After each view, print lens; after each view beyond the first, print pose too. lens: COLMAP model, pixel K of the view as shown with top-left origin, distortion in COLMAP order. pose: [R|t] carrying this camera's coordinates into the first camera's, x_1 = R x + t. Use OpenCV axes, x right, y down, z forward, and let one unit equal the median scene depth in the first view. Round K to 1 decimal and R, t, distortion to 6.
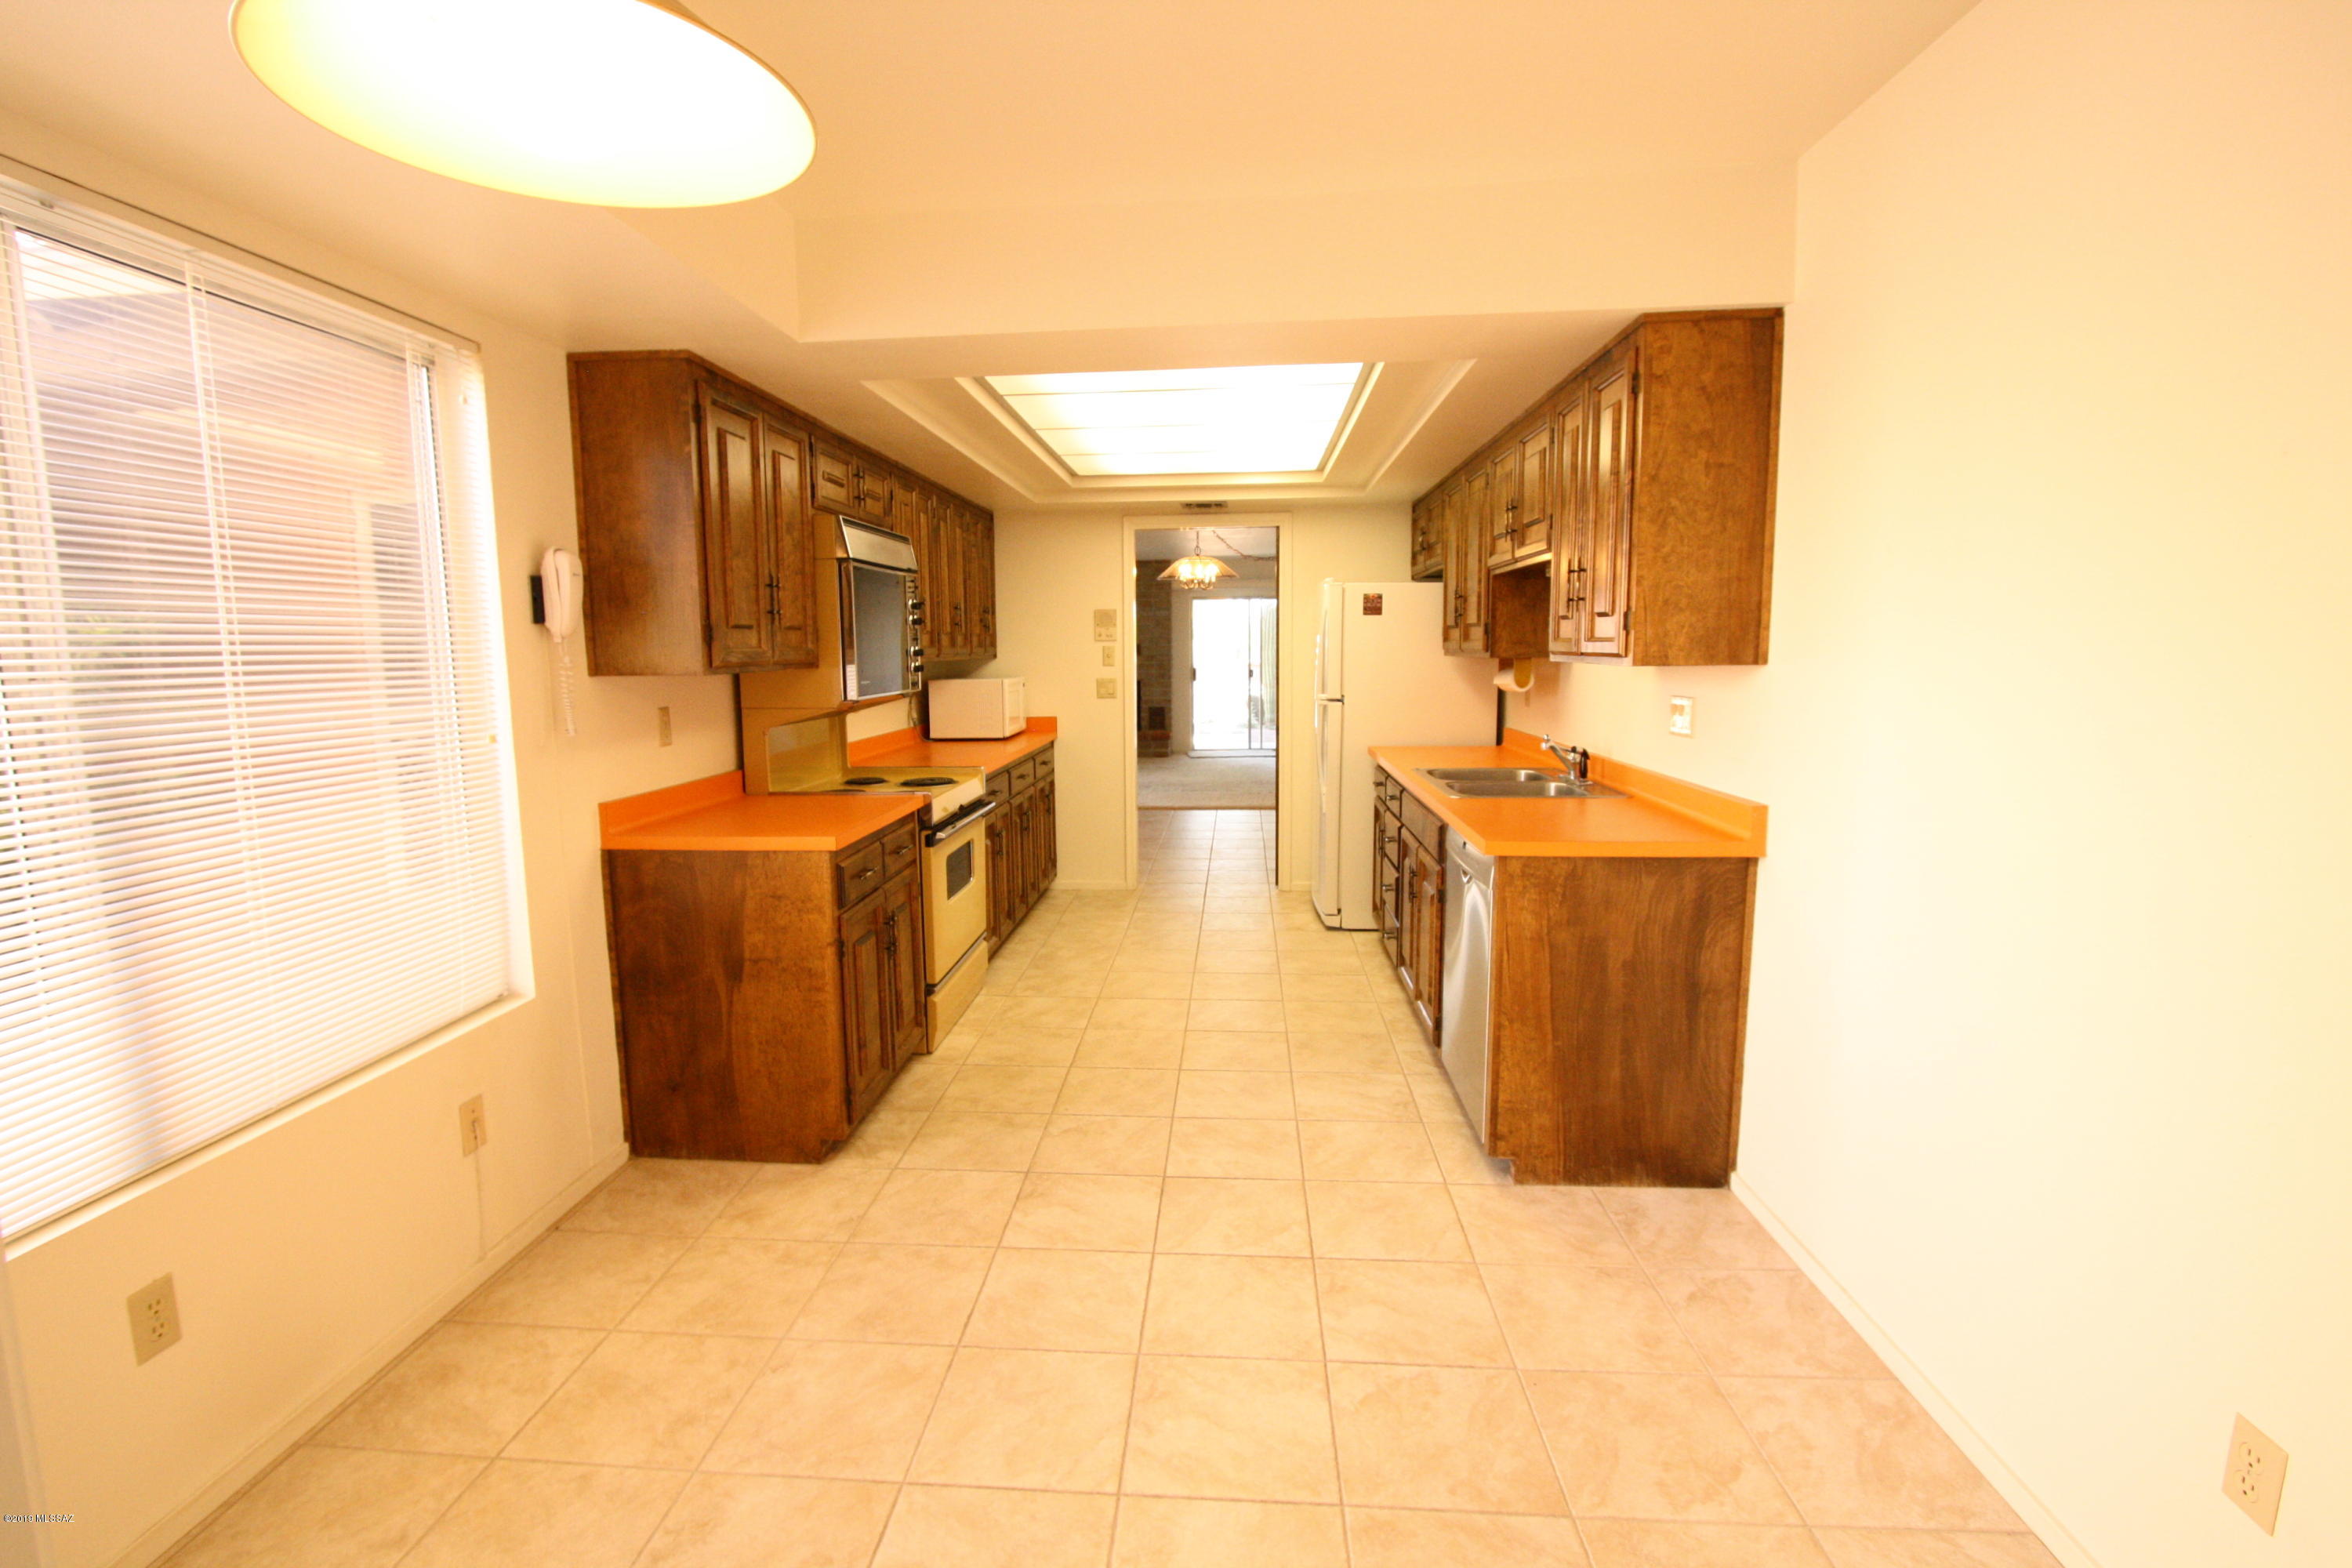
lens RADIAL K [[1092.7, 0, 1154.7], [0, 1092.7, 786.9], [0, 0, 1]] dist [-0.019544, 0.003726]
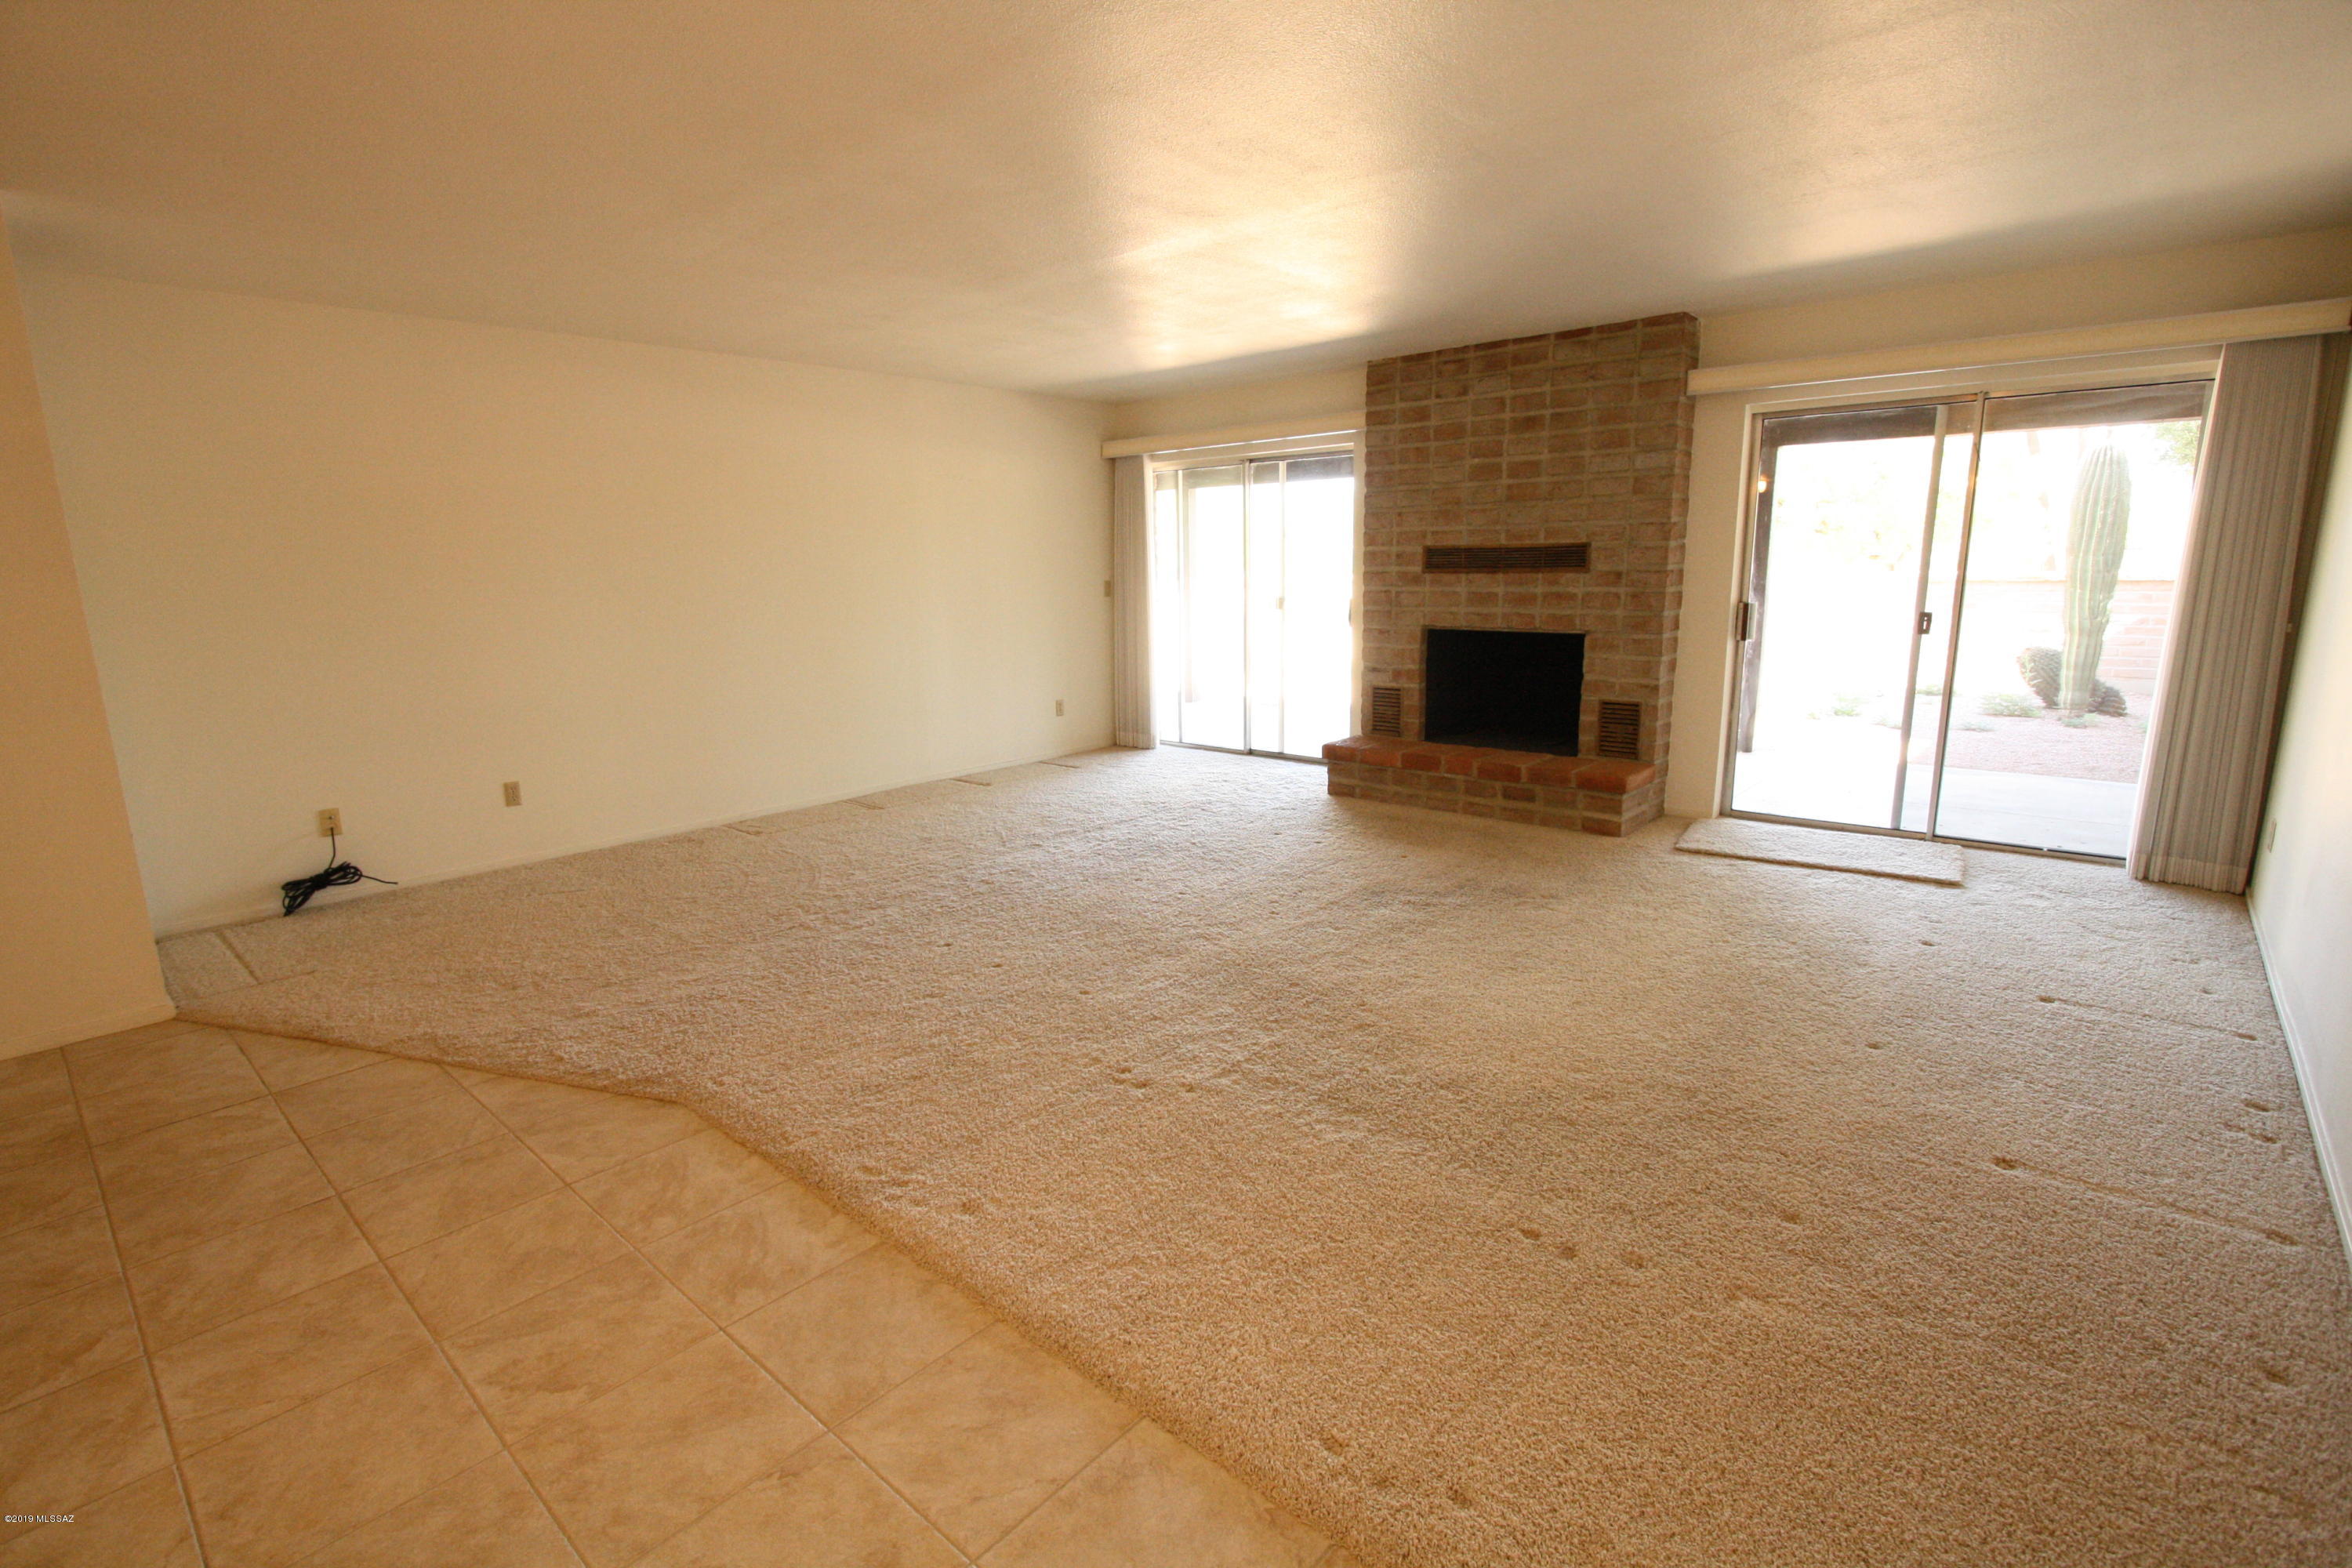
lens RADIAL K [[1092.7, 0, 1163.1], [0, 1092.7, 746.9], [0, 0, 1]] dist [-0.019544, 0.003726]
pose [[0.796366, 0.105965, -0.595460, 0.509596], [-0.071717, 0.994131, 0.080996, -0.364371], [0.600548, -0.021798, 0.799291, 2.771585]]
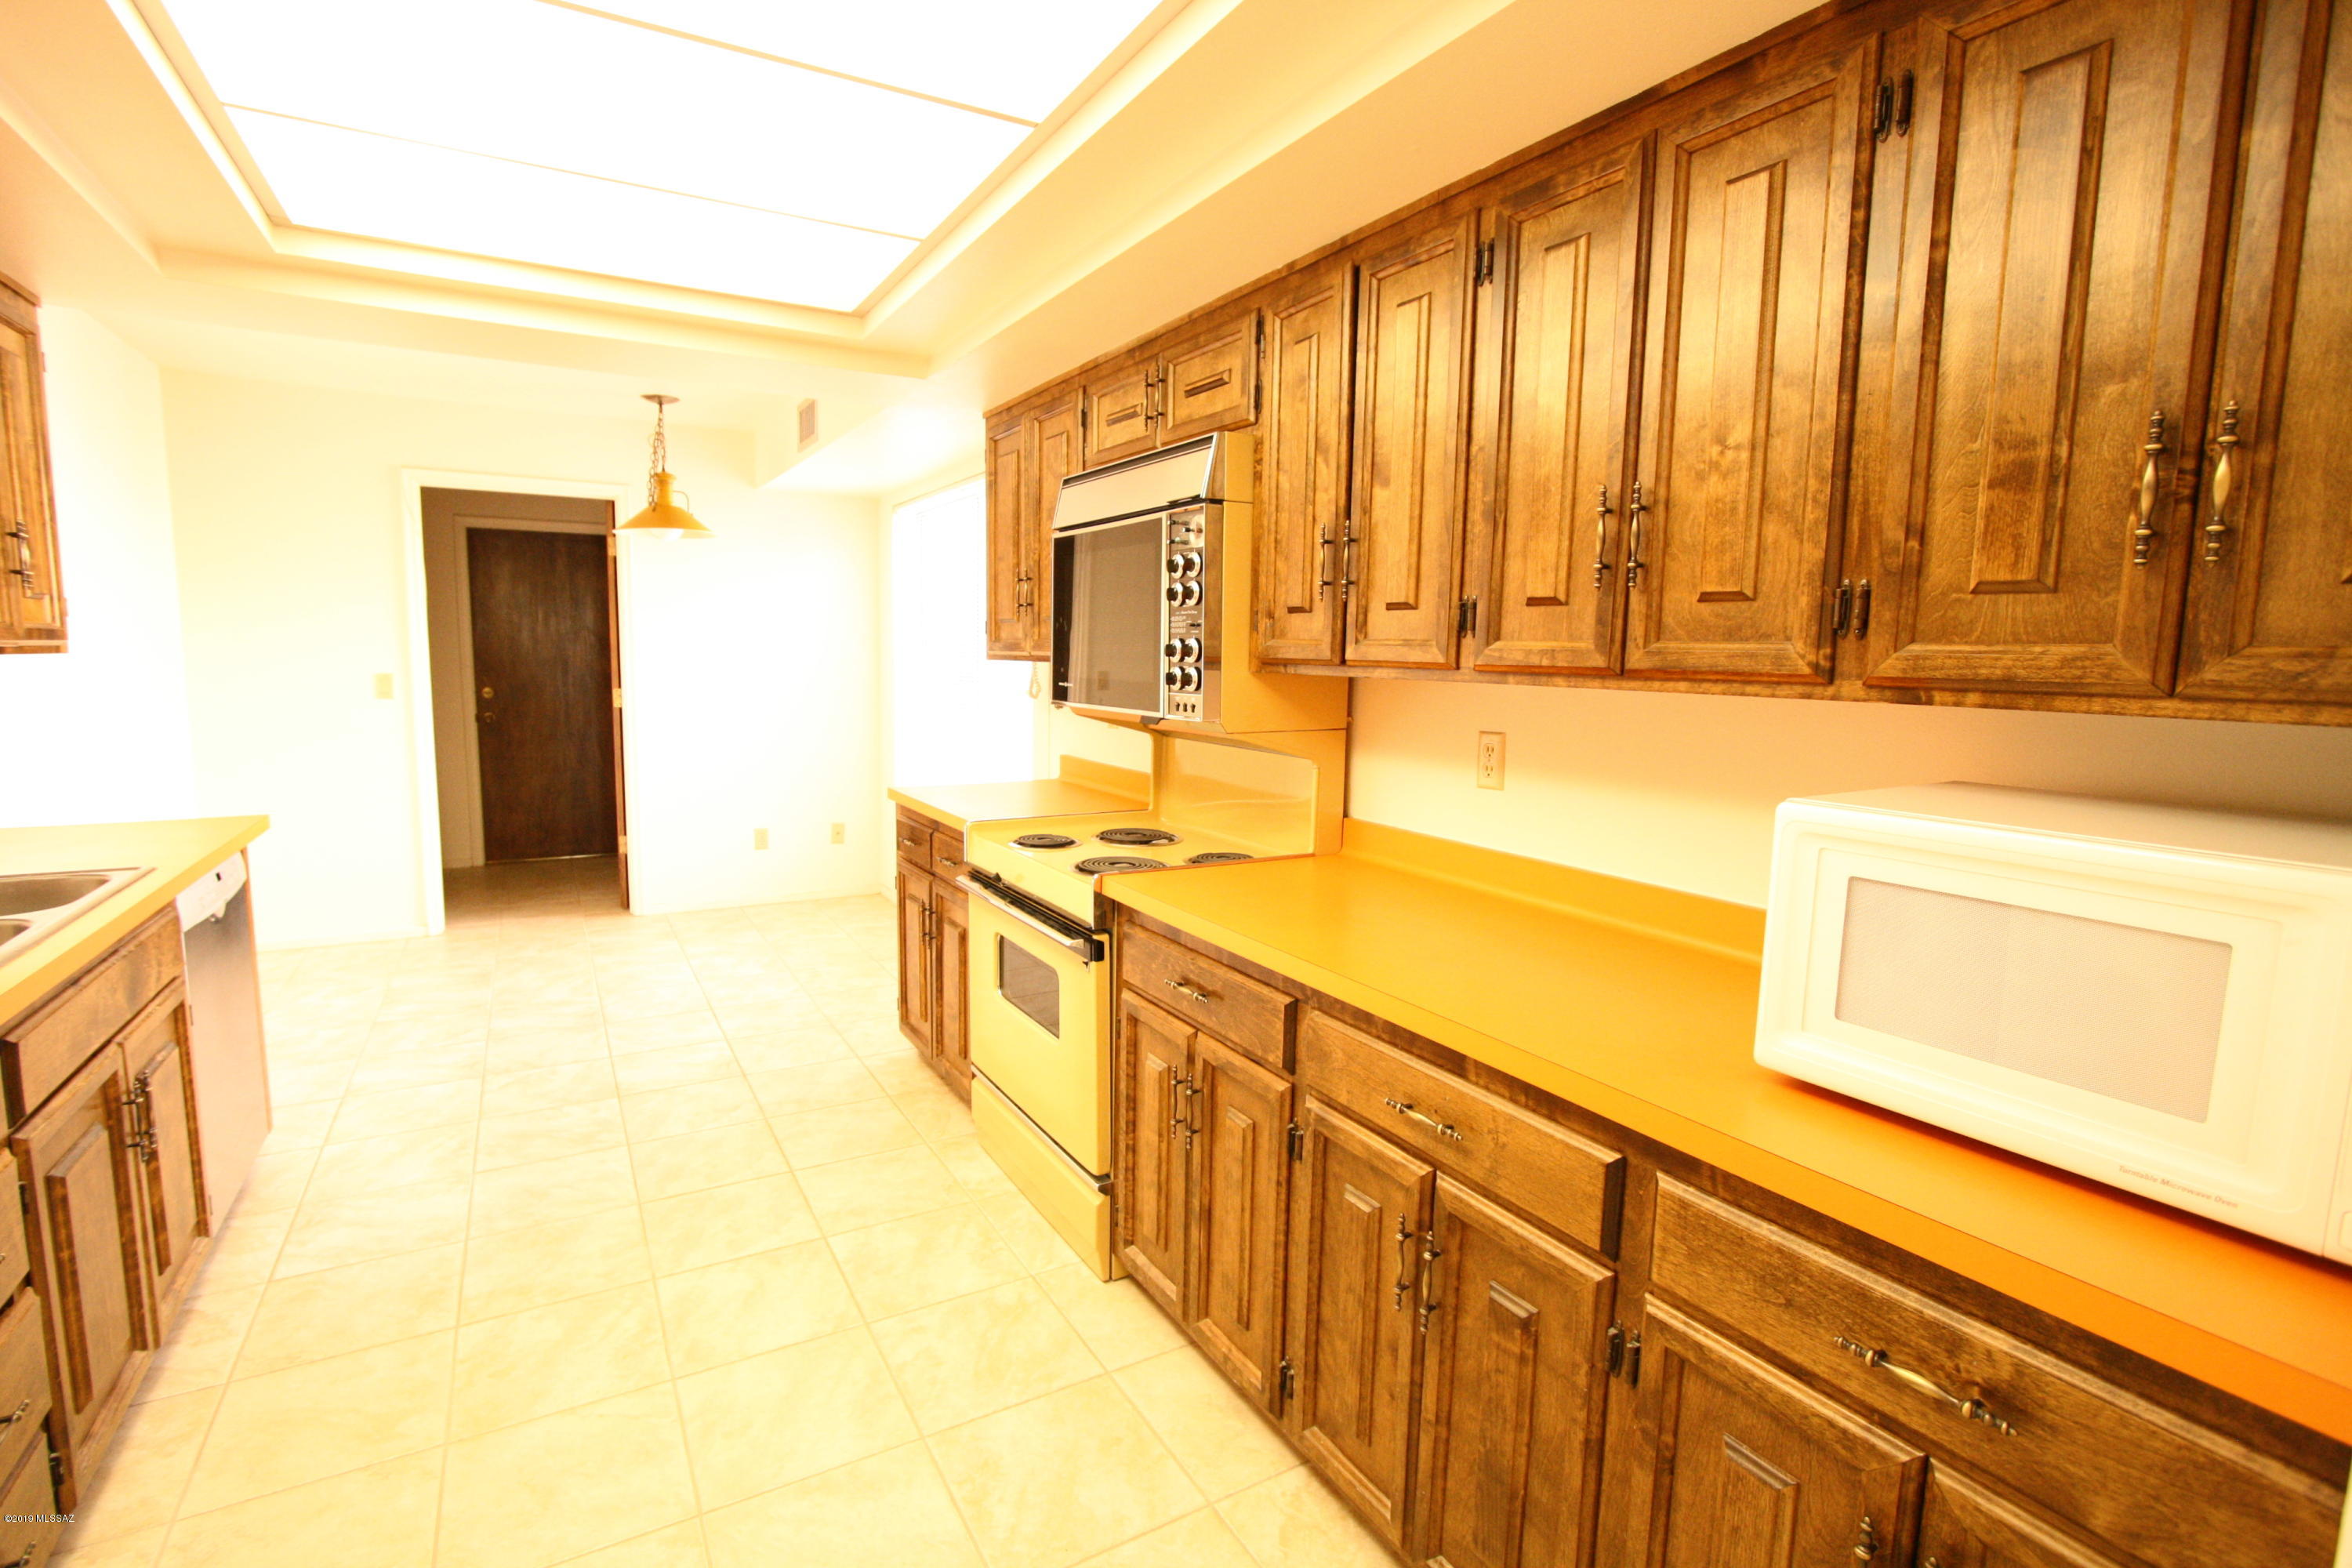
lens RADIAL K [[1092.7, 0, 1147.3], [0, 1092.7, 785.9], [0, 0, 1]] dist [-0.019544, 0.003726]
pose [[-0.830993, 0.065761, -0.552383, 0.156886], [-0.078527, 0.969177, 0.233515, -0.272460], [0.550713, 0.237426, -0.800215, 2.143977]]
